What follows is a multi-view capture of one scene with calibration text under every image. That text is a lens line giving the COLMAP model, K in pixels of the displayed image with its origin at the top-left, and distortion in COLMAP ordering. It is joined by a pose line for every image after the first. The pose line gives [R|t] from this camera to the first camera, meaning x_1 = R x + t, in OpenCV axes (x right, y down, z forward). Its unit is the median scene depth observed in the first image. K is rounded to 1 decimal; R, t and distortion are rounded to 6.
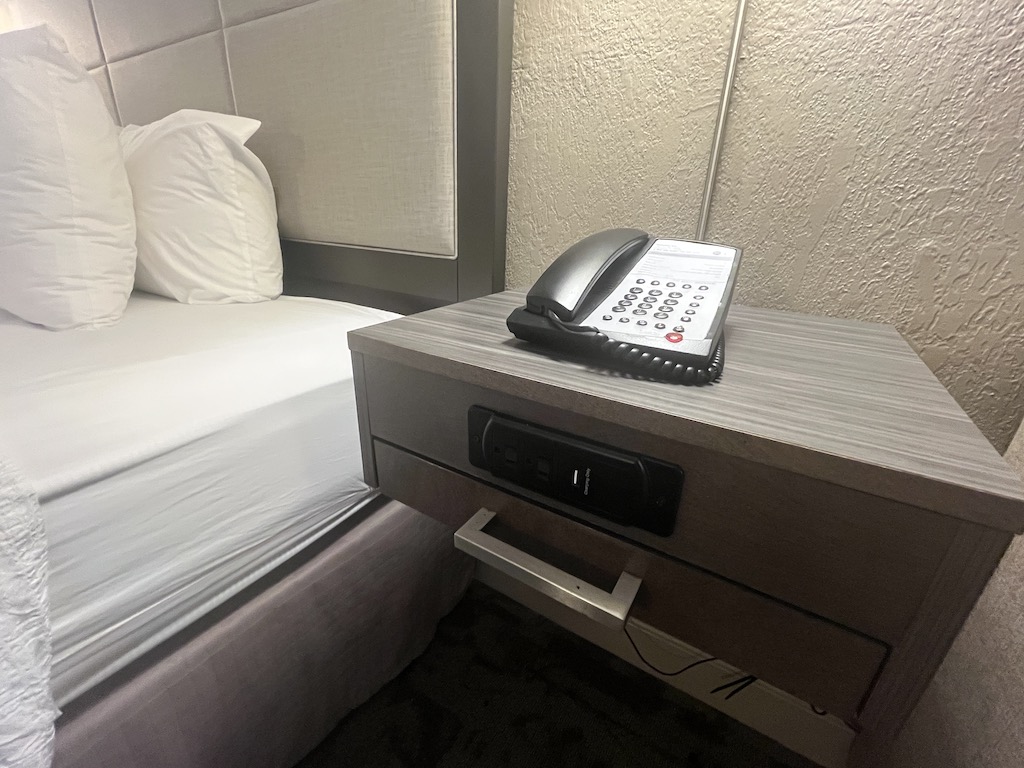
lens RADIAL K [[434.4, 0, 512.0], [0, 434.4, 384.0], [0, 0, 1]] dist [-0.000768, -0.000158]
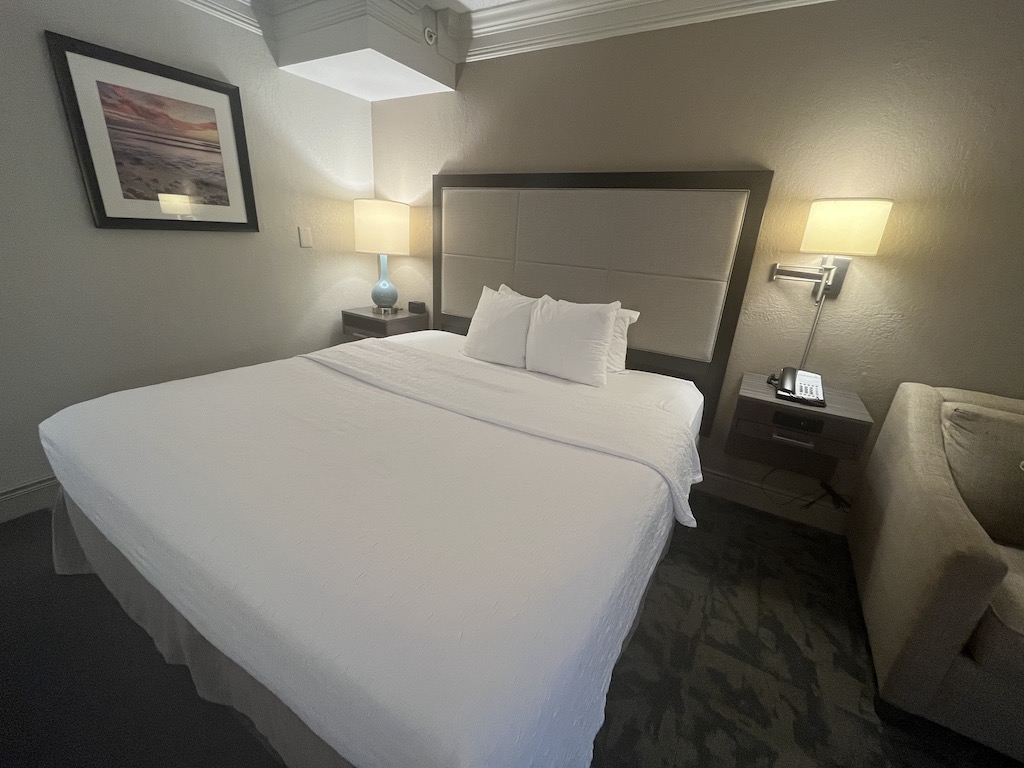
lens RADIAL K [[419.7, 0, 512.0], [0, 419.7, 384.0], [0, 0, 1]] dist [-0.001118, -0.000165]
pose [[0.999738, 0.003238, 0.022674, -3.151390], [-0.002598, 0.999600, -0.028175, -0.113748], [-0.022756, 0.028108, 0.999346, -3.678609]]
